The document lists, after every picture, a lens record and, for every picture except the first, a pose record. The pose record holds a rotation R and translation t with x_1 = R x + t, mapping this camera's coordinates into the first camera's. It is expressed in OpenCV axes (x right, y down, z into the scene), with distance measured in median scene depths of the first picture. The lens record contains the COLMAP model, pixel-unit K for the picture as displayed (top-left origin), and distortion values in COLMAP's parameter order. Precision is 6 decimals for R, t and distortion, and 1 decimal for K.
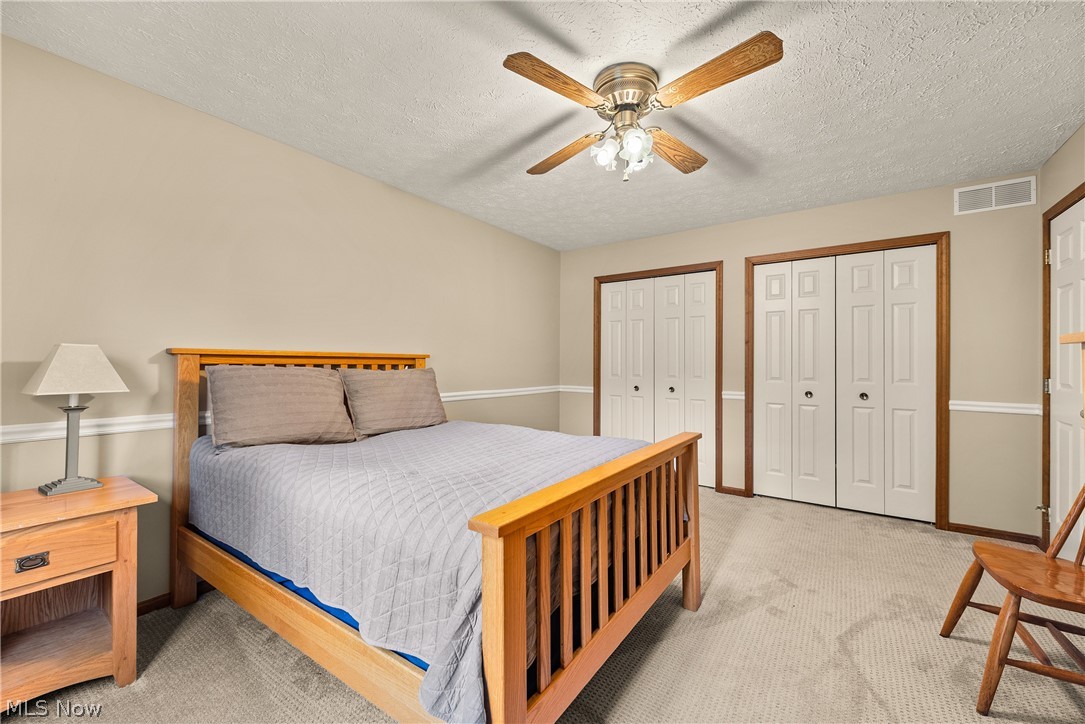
lens RADIAL K [[433.1, 0, 542.5], [0, 433.1, 362.0], [0, 0, 1]] dist [-0.002055, -0.000180]
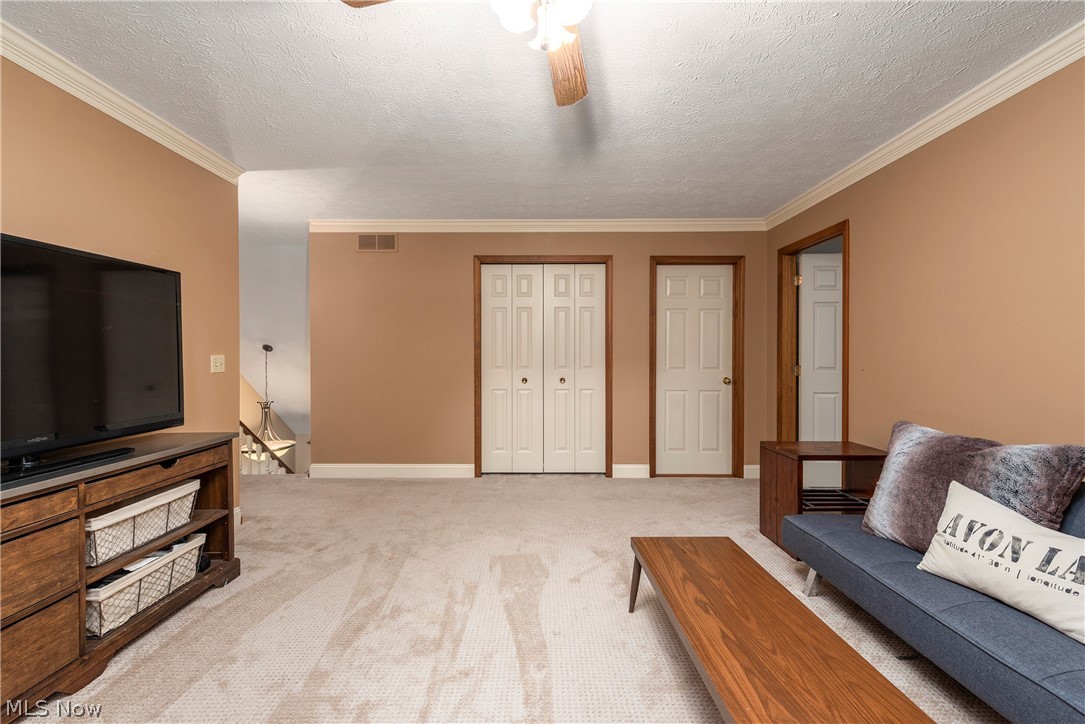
lens RADIAL K [[433.6, 0, 549.8], [0, 433.6, 355.2], [0, 0, 1]] dist [0.001176, -0.000015]
pose [[0.812238, -0.005083, 0.583304, -0.312765], [0.002123, 0.999981, 0.005757, 0.000505], [-0.583323, -0.003438, 0.812233, 0.229133]]
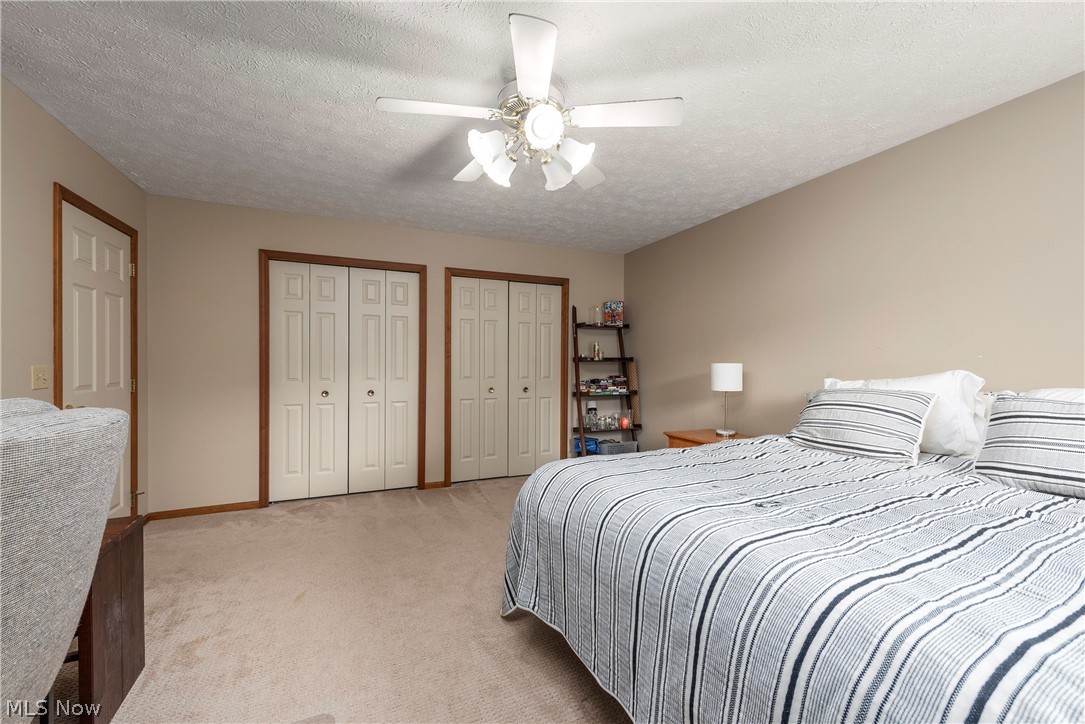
lens RADIAL K [[427.4, 0, 542.5], [0, 427.4, 362.0], [0, 0, 1]] dist [0.010313, -0.000160]
pose [[0.512029, 0.005371, 0.858952, -0.317549], [-0.003745, 0.999985, -0.004020, 0.000494], [-0.858960, -0.001158, 0.512041, 0.232494]]
